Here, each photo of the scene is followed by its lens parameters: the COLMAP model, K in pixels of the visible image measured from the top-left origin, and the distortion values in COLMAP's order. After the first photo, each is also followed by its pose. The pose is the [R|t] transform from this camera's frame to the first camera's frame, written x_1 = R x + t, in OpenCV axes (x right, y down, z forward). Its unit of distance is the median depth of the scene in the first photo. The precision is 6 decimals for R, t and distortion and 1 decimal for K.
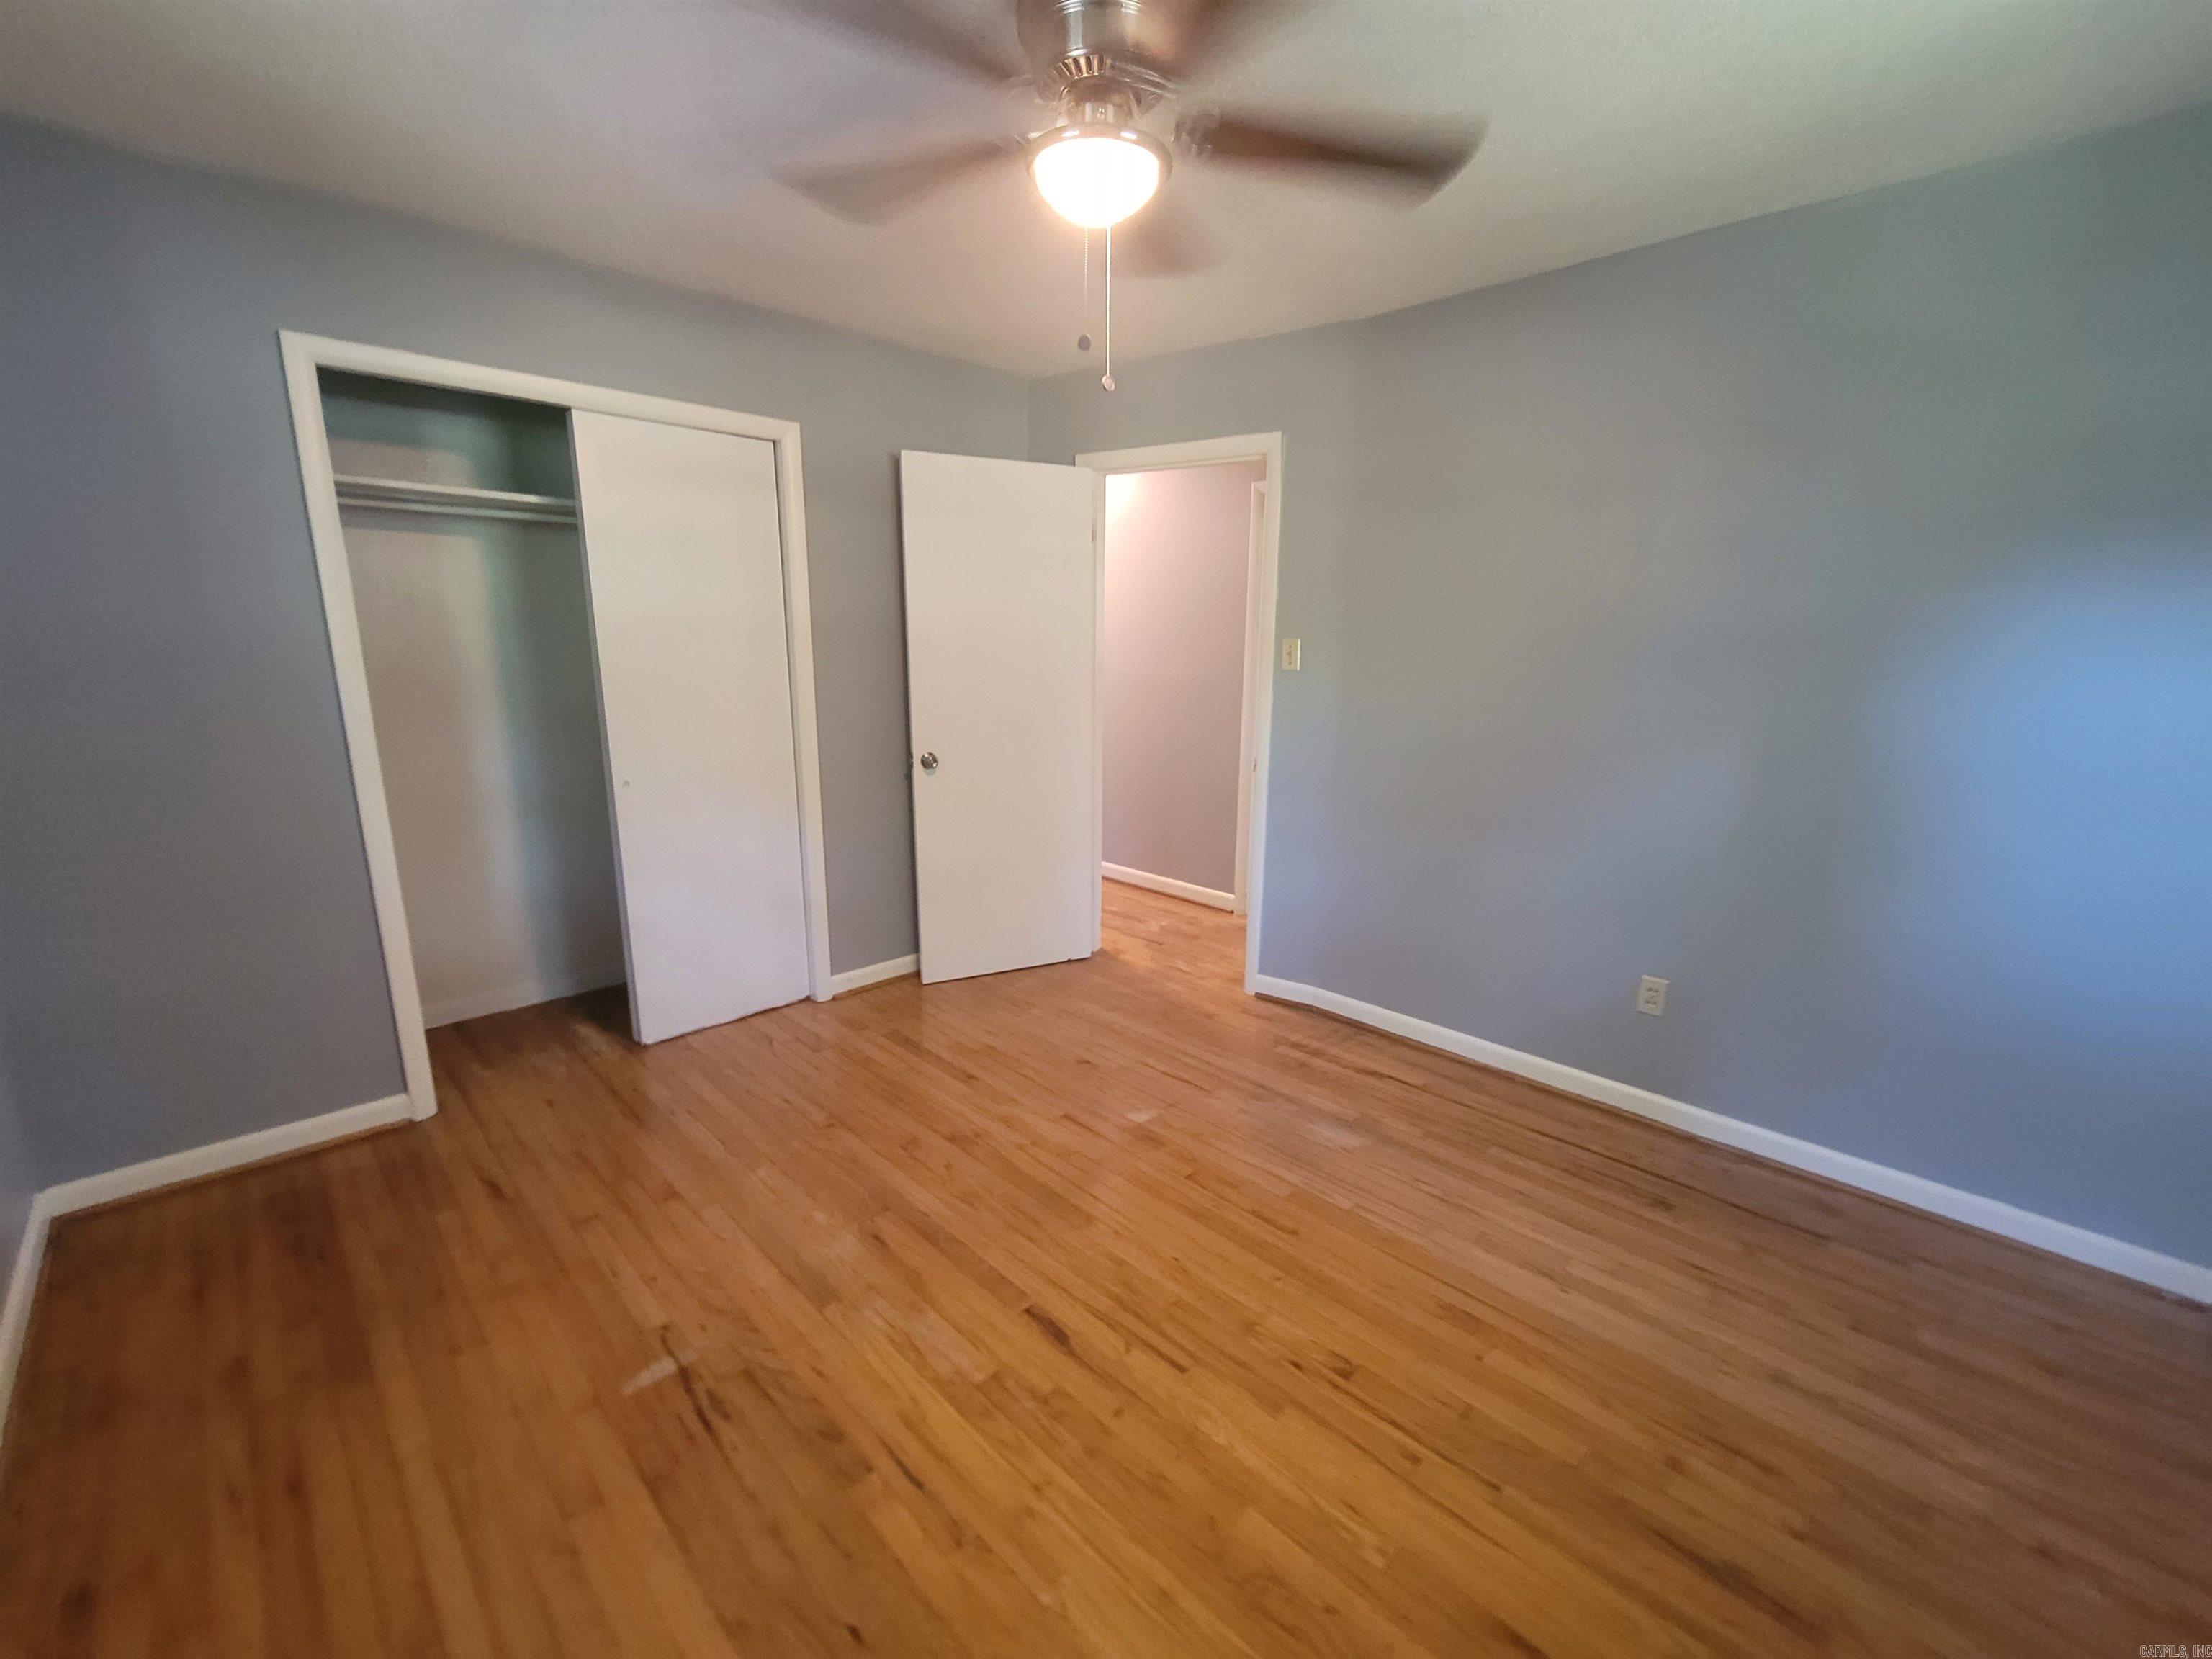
lens RADIAL K [[903.9, 0, 1115.4], [0, 903.9, 837.0], [0, 0, 1]] dist [-0.008695, 0.000019]
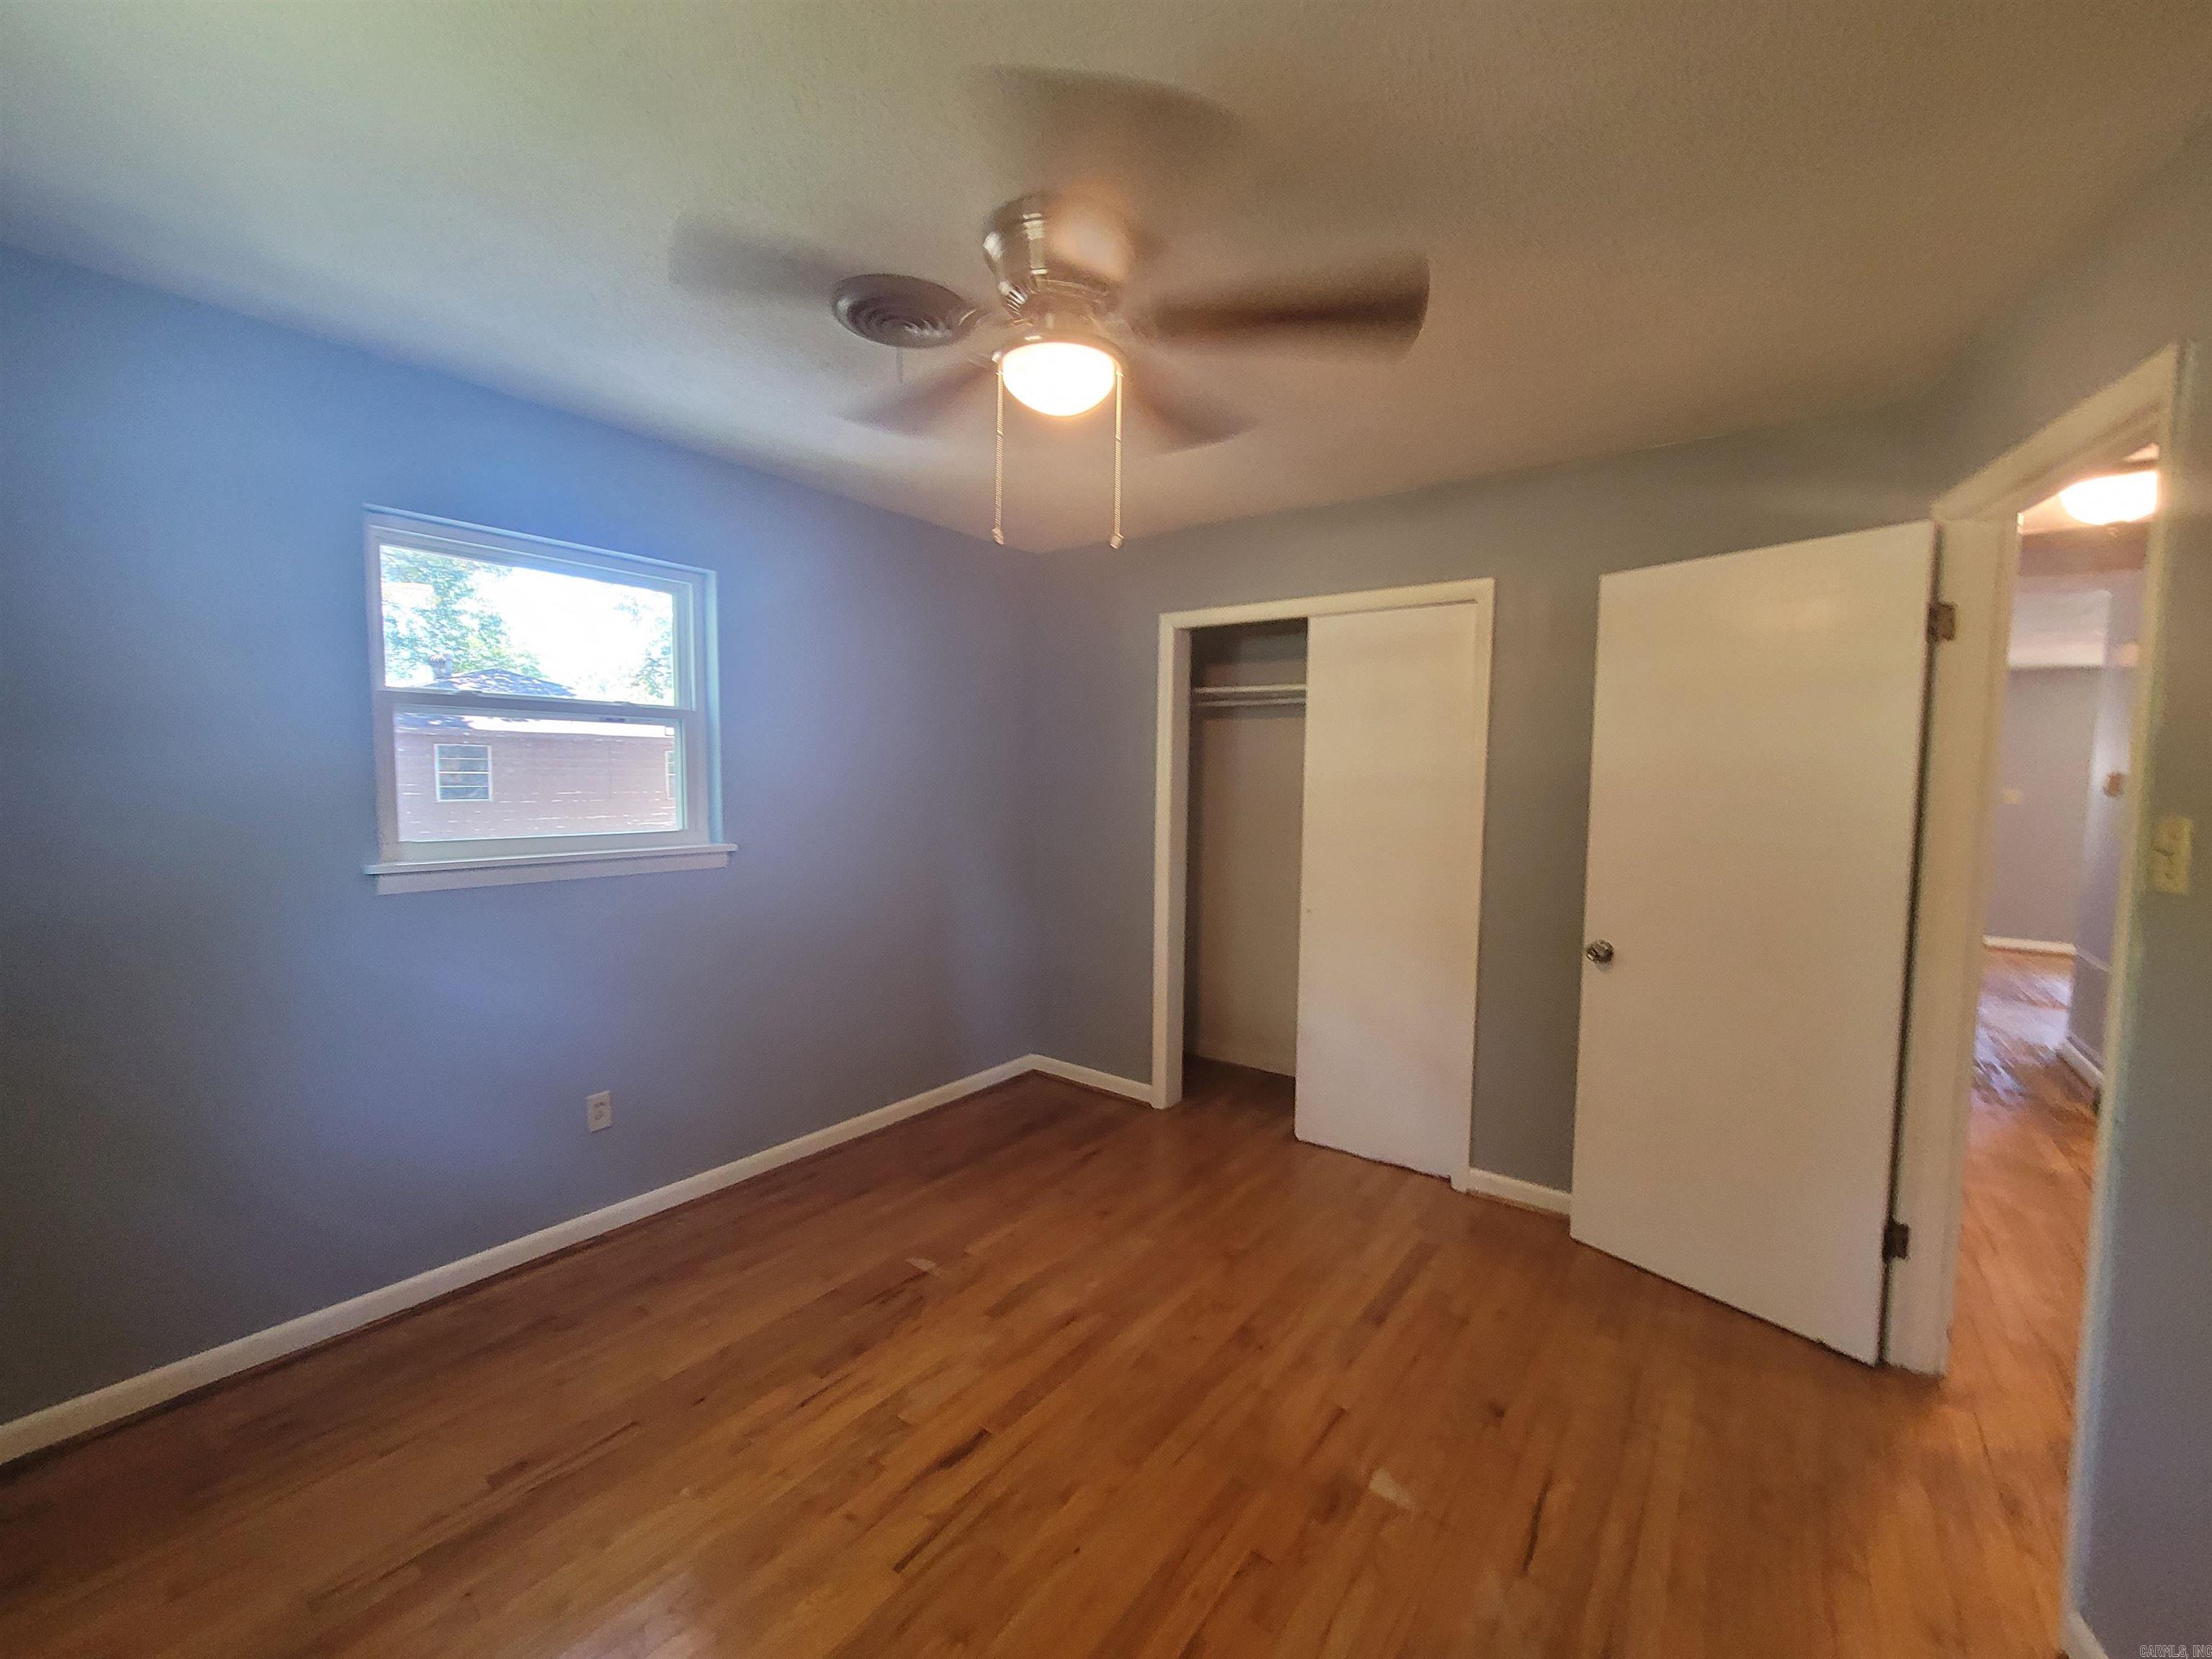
lens RADIAL K [[896.6, 0, 1106.0], [0, 896.6, 829.5], [0, 0, 1]] dist [0.000239, 0.000152]
pose [[0.145715, 0.053985, -0.987853, 0.748494], [-0.223510, 0.974490, 0.020285, -0.165392], [0.963748, 0.217839, 0.154064, 0.688745]]
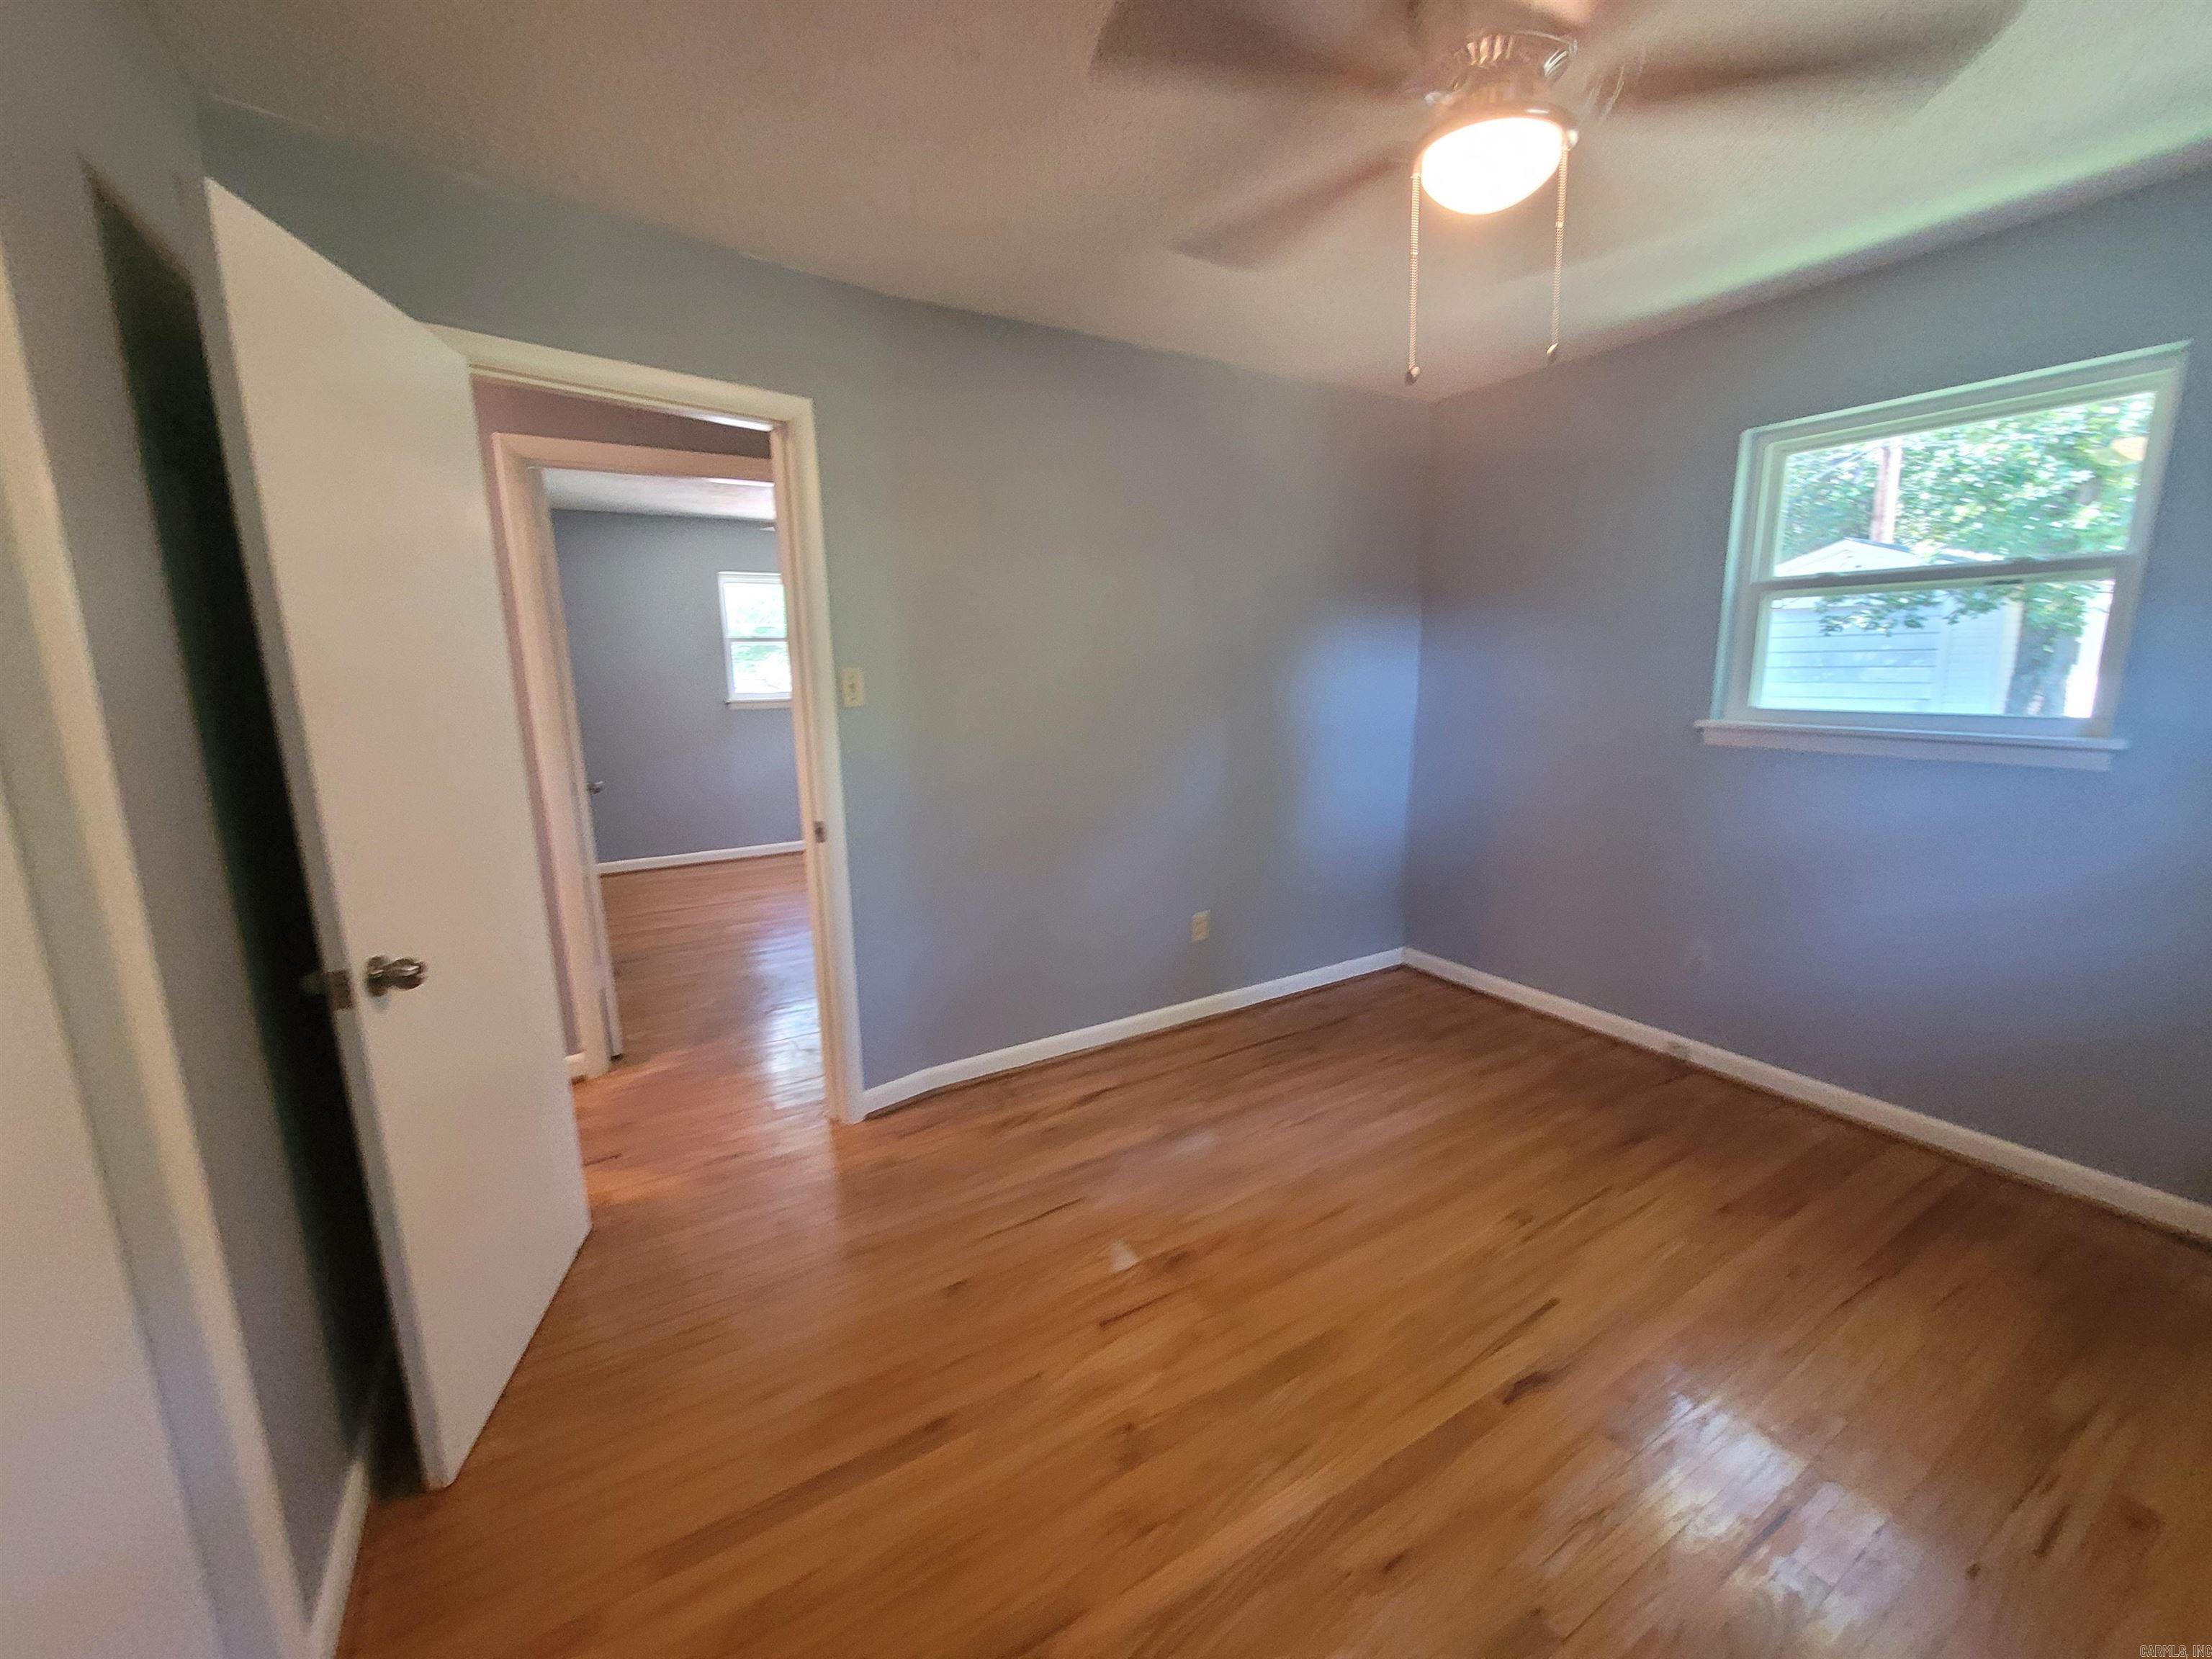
lens RADIAL K [[903.9, 0, 1115.4], [0, 903.9, 837.0], [0, 0, 1]] dist [-0.008695, 0.000019]
pose [[0.230384, -0.200845, 0.952147, -0.777955], [0.223035, 0.963319, 0.149236, -0.204684], [-0.947195, 0.177981, 0.266729, 0.855602]]
